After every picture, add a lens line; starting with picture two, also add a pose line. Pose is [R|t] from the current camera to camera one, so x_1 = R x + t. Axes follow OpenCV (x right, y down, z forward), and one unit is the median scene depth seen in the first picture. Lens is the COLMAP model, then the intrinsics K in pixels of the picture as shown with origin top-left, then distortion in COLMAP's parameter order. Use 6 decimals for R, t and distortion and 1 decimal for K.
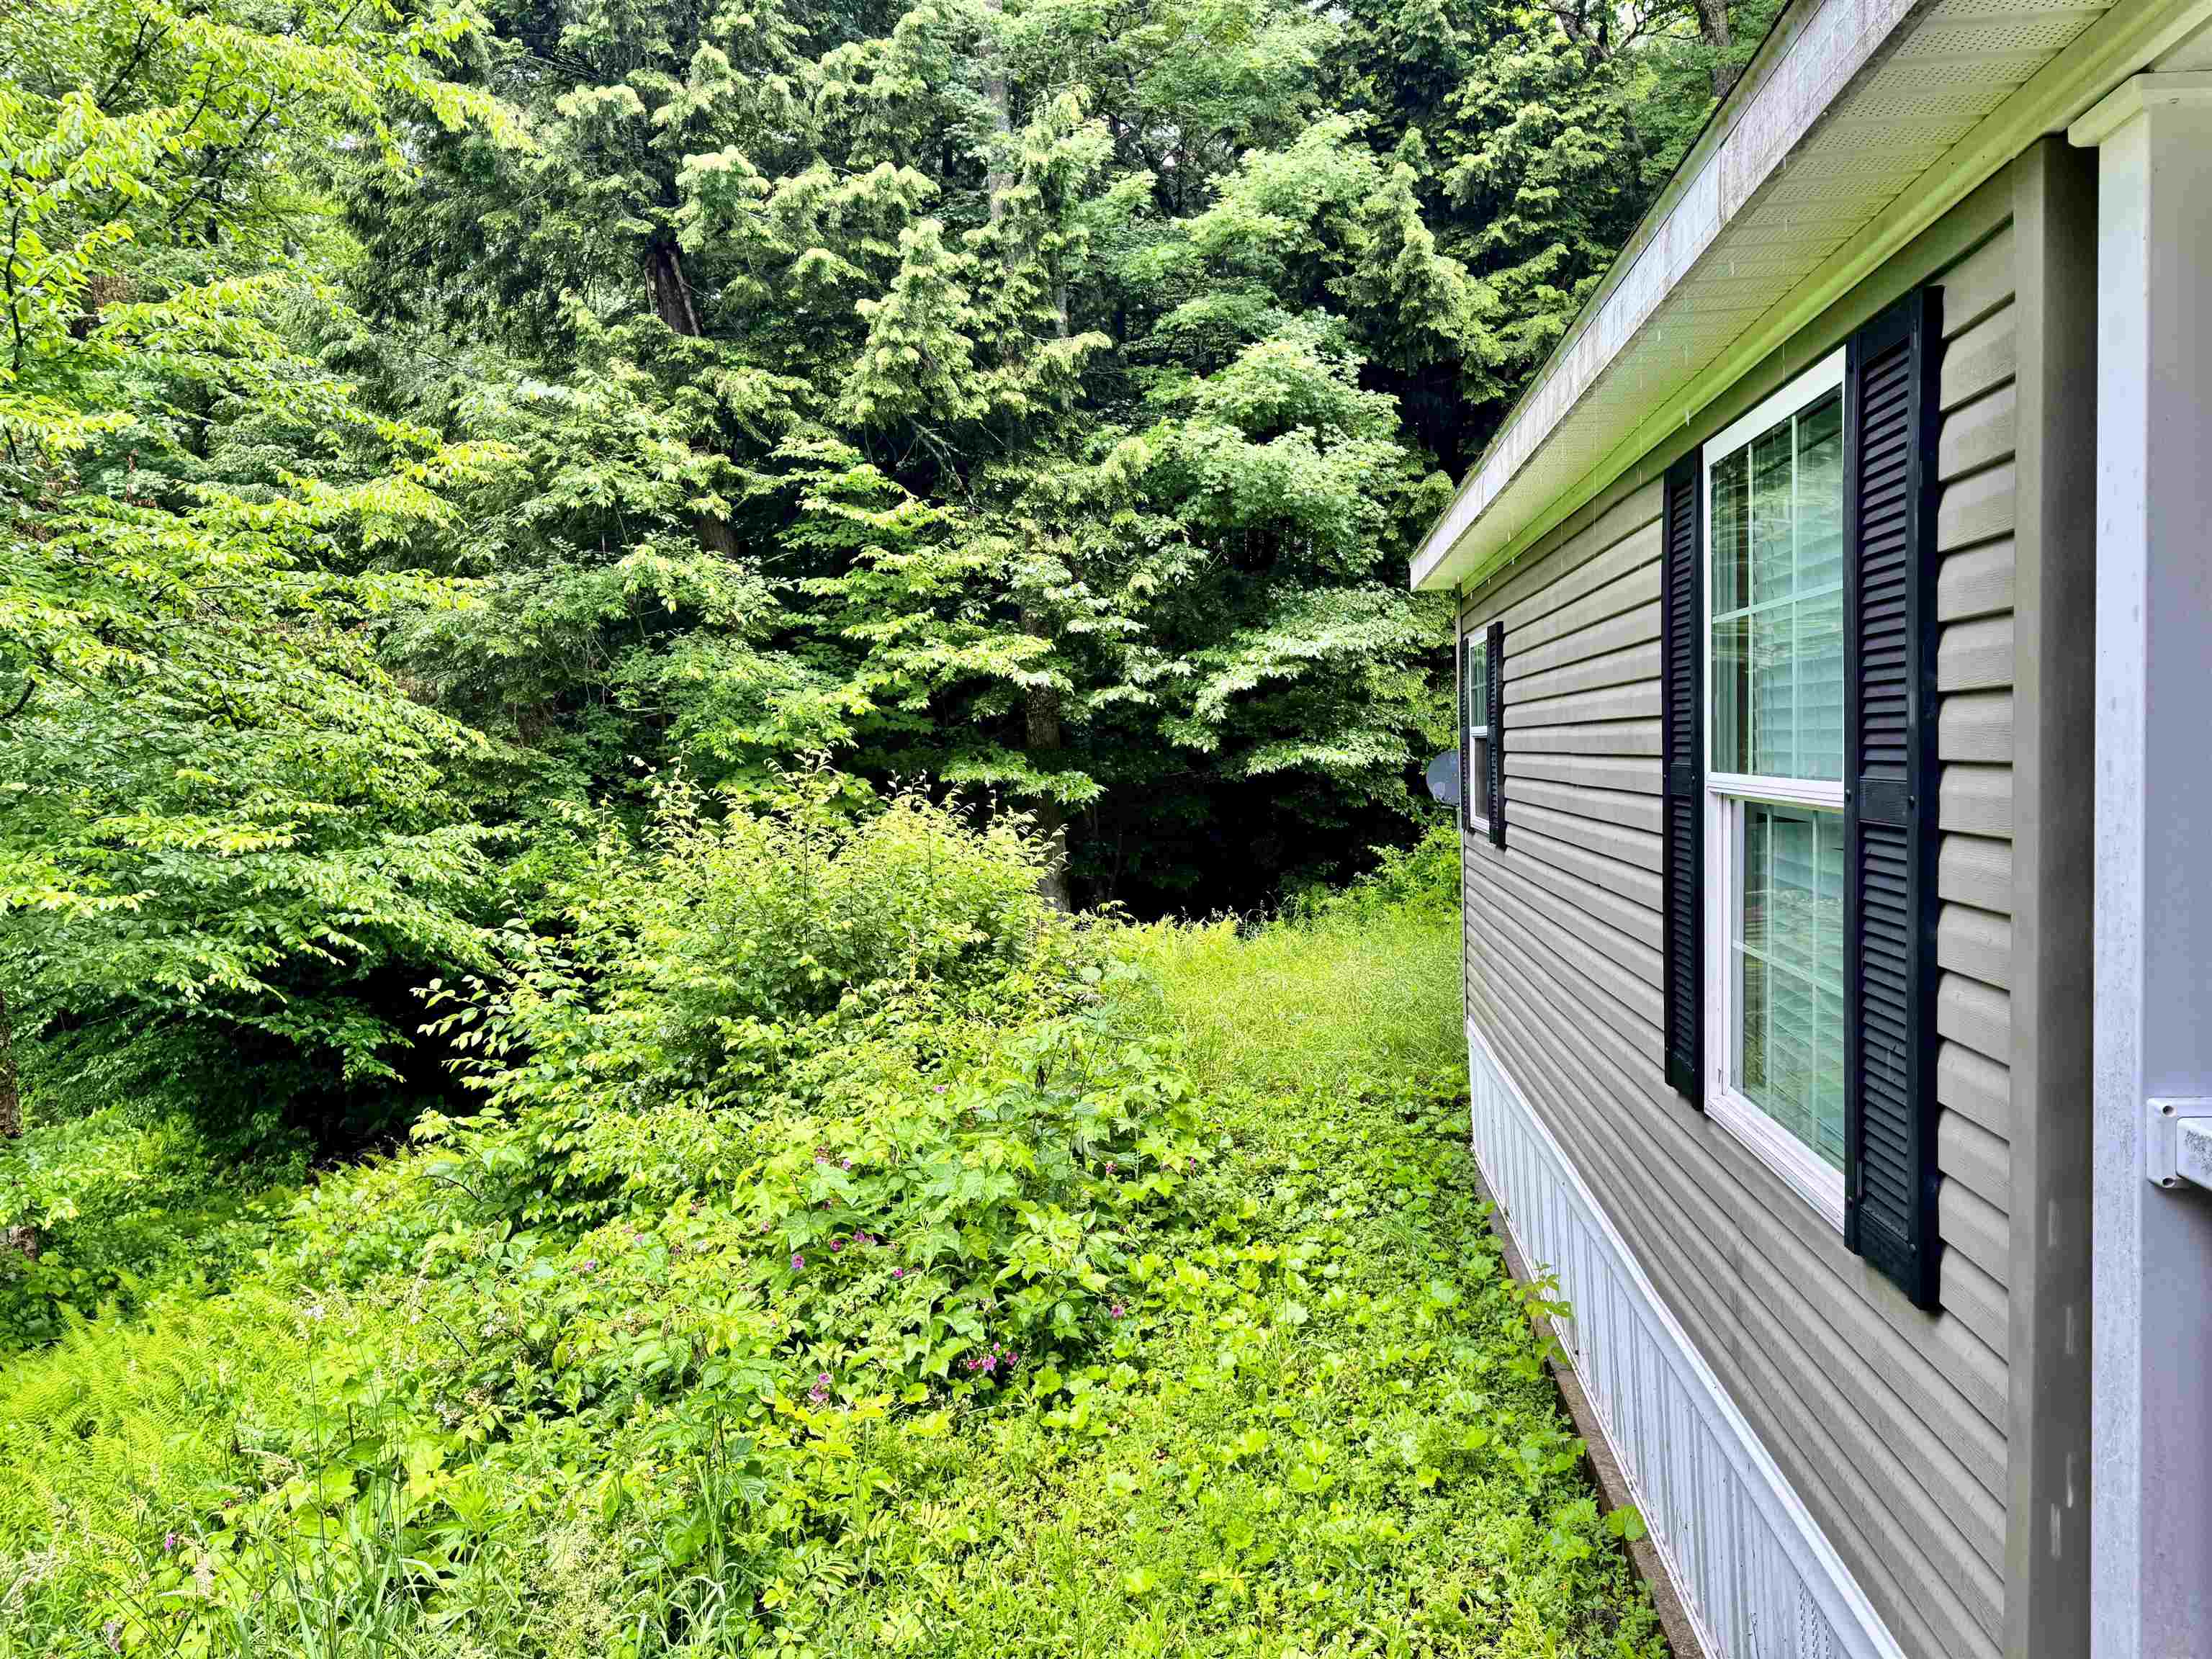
lens RADIAL K [[1562.5, 0, 1103.9], [0, 1562.5, 829.0], [0, 0, 1]] dist [0.031482, -0.016061]
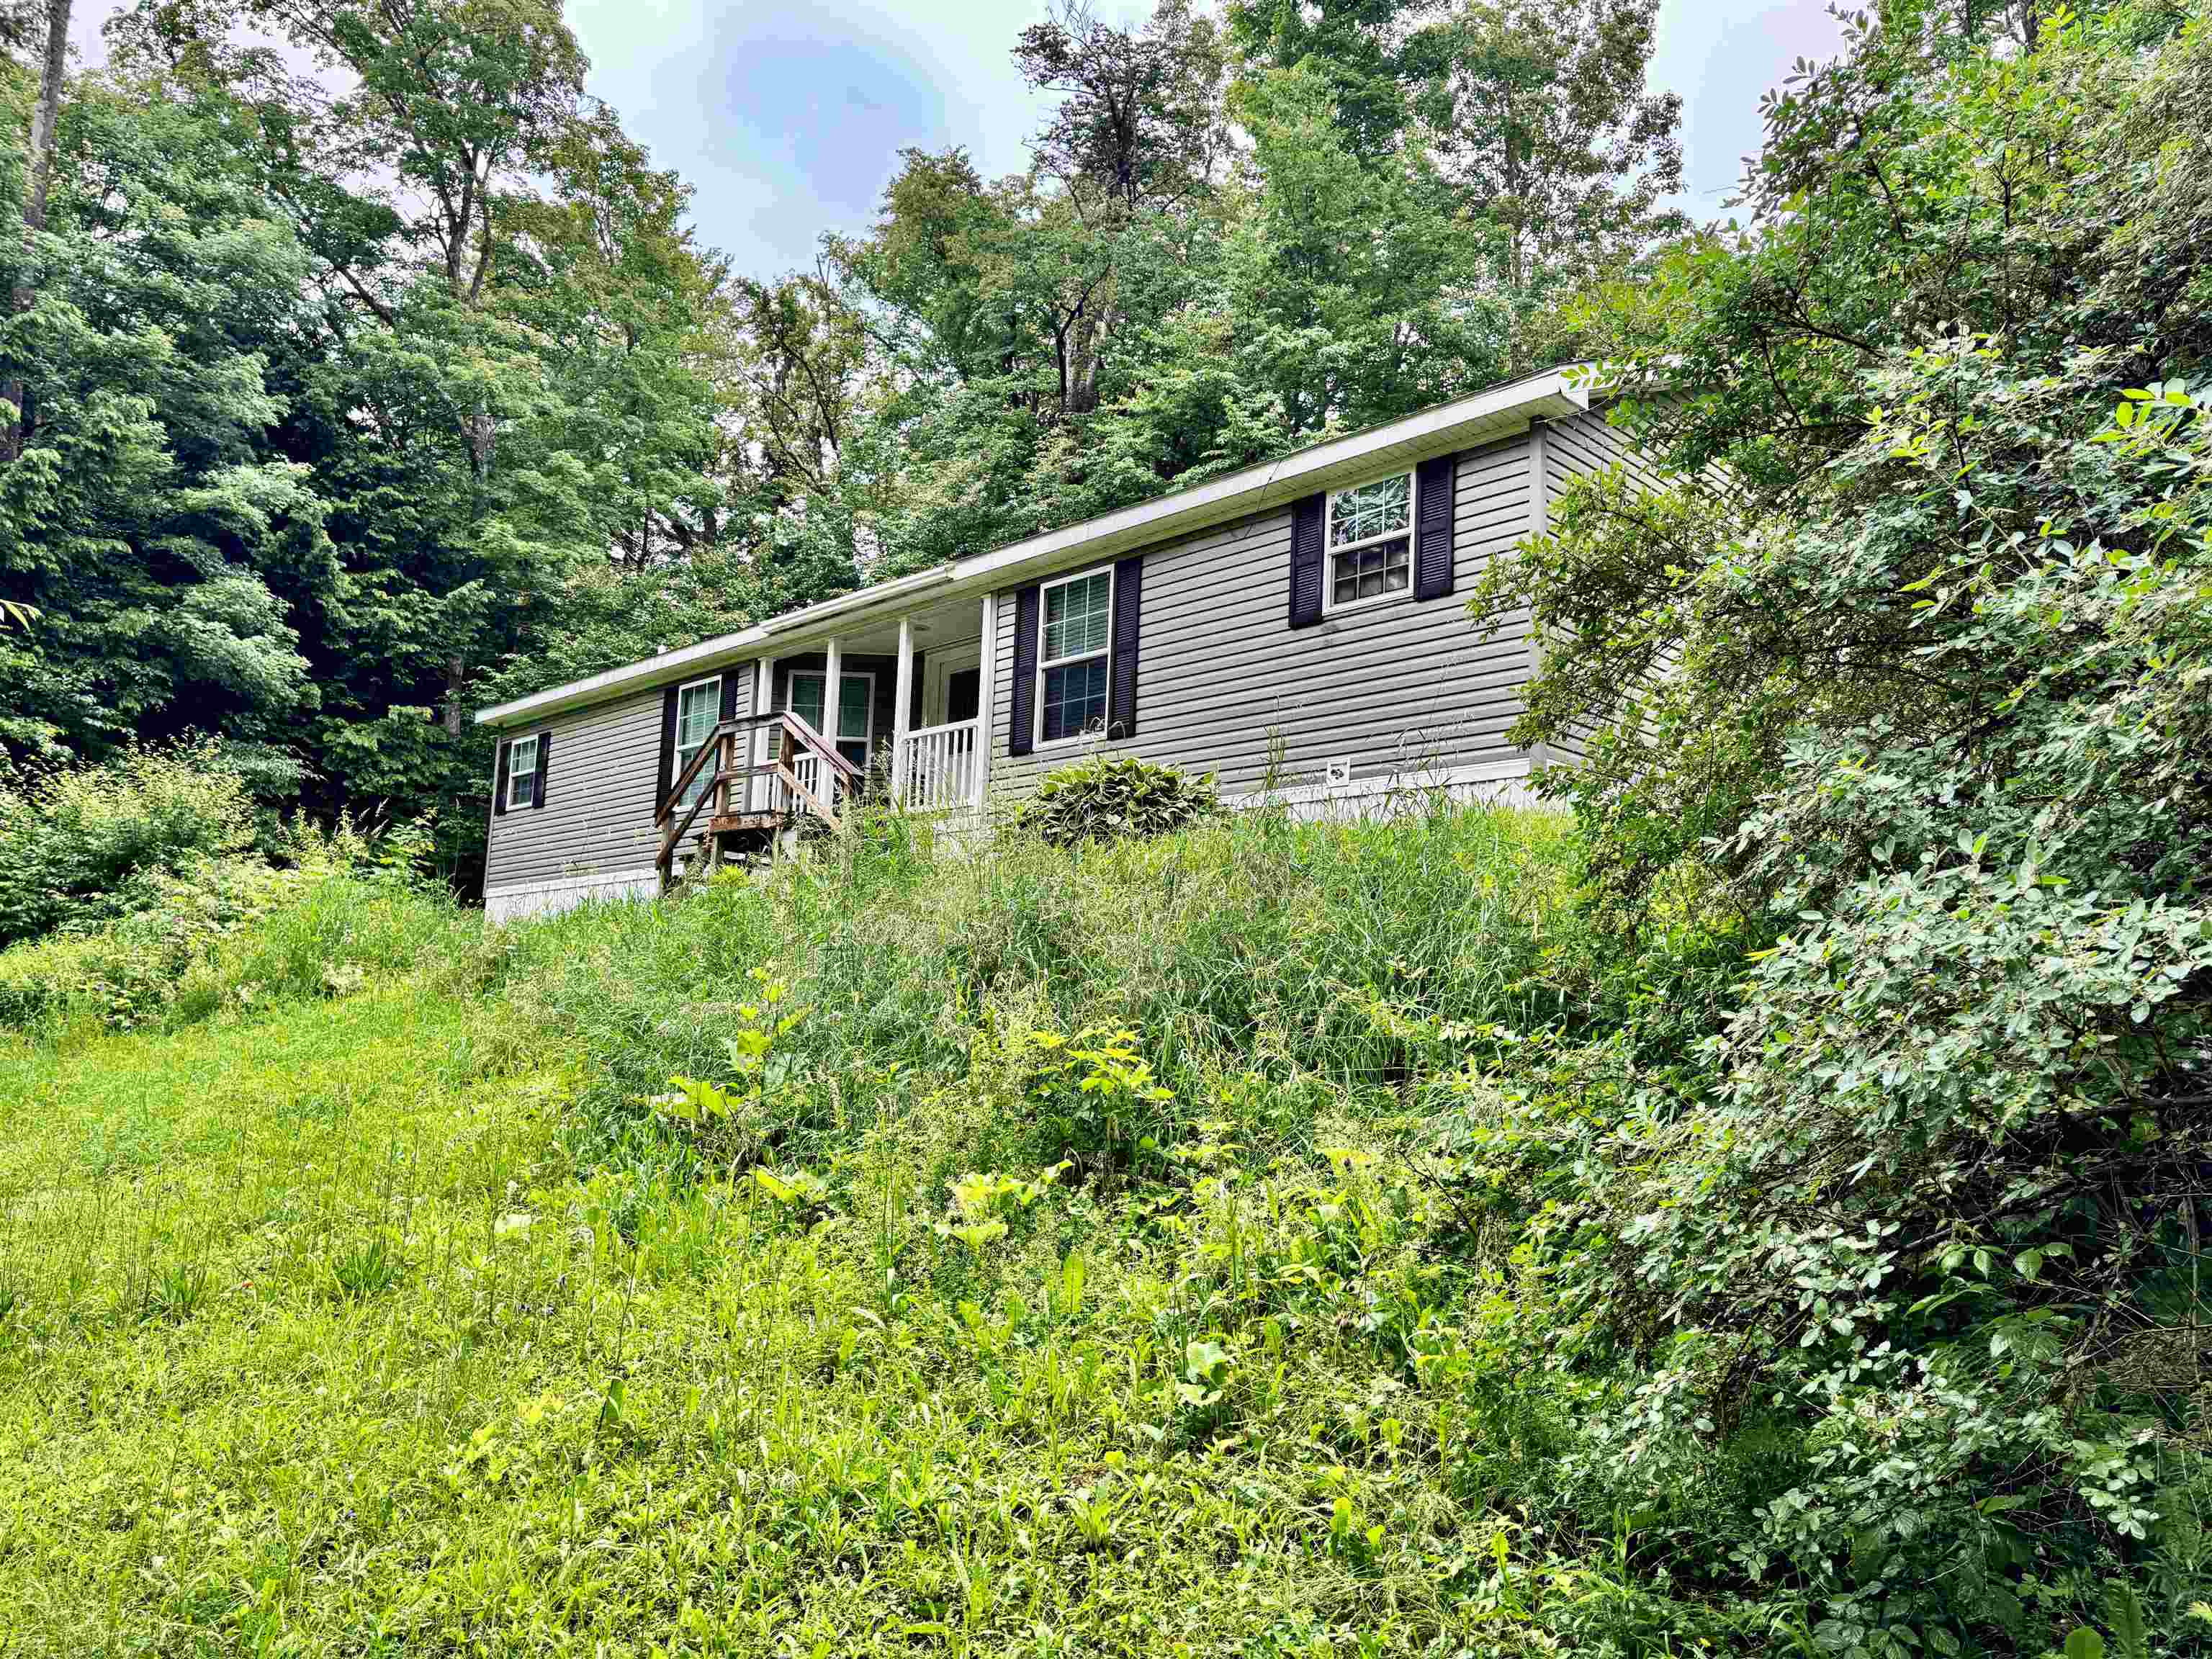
lens RADIAL K [[1562.5, 0, 1101.7], [0, 1562.5, 824.4], [0, 0, 1]] dist [0.031482, -0.016061]
pose [[0.617933, 0.155327, 0.770735, -0.558844], [-0.004743, 0.981010, -0.193901, 0.250225], [-0.786217, 0.116162, 0.606935, -0.662254]]
